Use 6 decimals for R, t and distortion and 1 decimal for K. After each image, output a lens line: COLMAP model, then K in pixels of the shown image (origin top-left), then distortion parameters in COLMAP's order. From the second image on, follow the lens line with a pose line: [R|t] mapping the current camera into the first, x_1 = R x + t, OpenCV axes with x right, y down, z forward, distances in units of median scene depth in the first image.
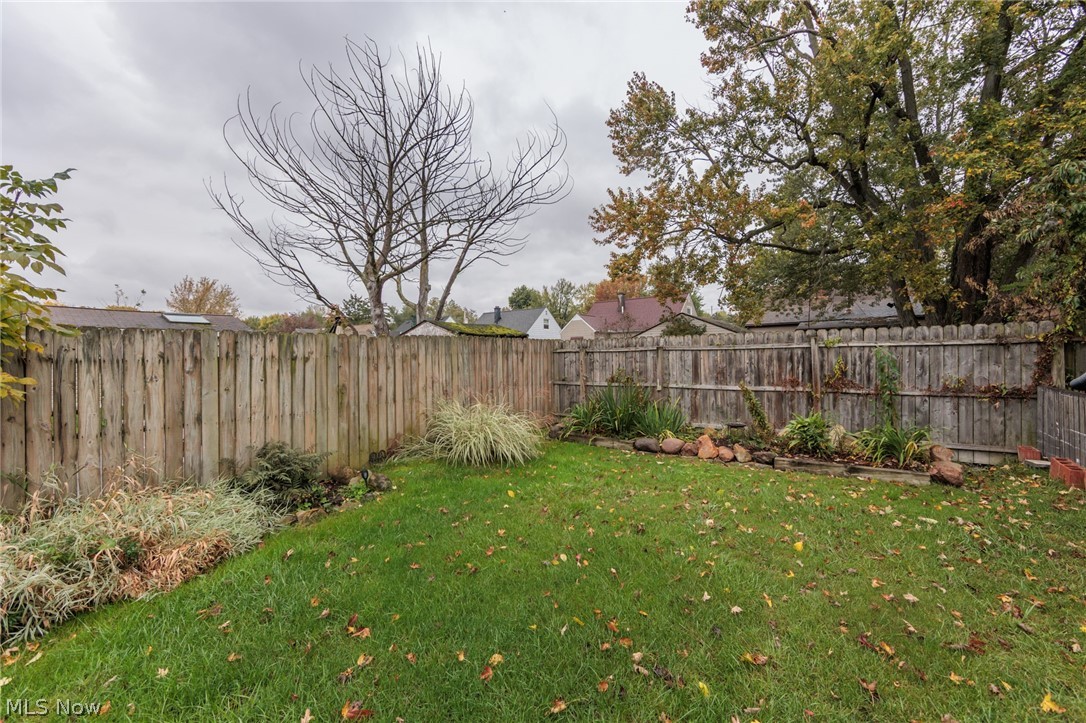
lens RADIAL K [[425.0, 0, 545.5], [0, 425.0, 360.2], [0, 0, 1]] dist [-0.000821, -0.000146]
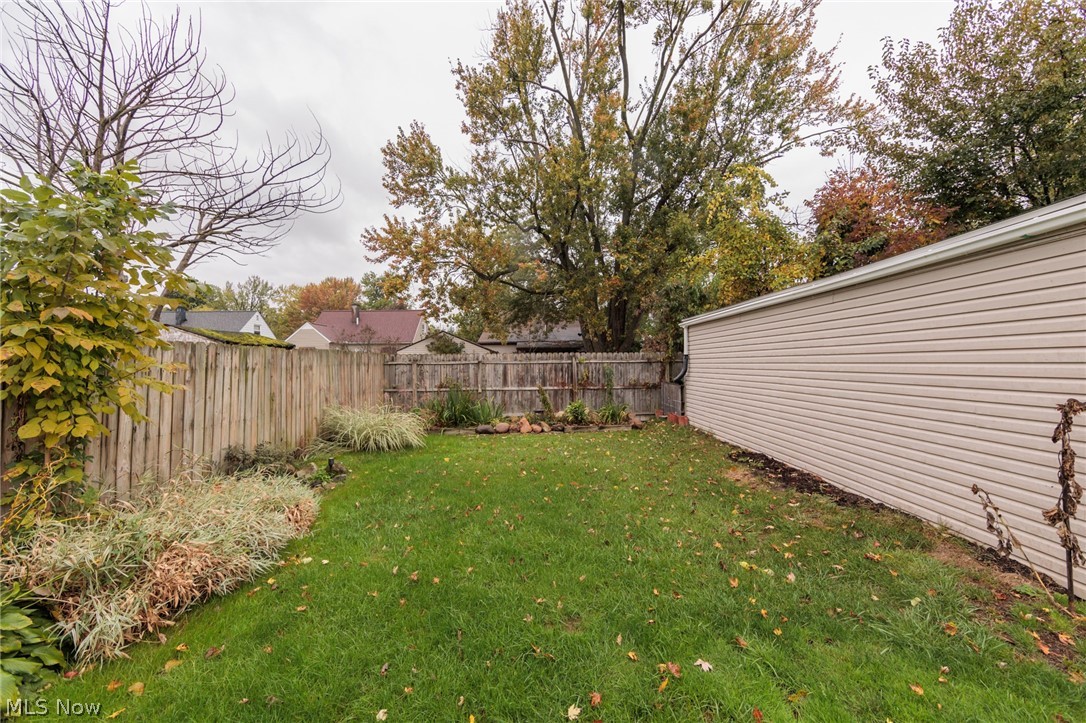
lens RADIAL K [[425.0, 0, 545.5], [0, 425.0, 360.2], [0, 0, 1]] dist [-0.000821, -0.000146]
pose [[0.785506, 0.013214, 0.618713, -0.408859], [0.004350, 0.999629, -0.026873, 0.003895], [-0.618839, 0.023801, 0.785158, -0.214933]]
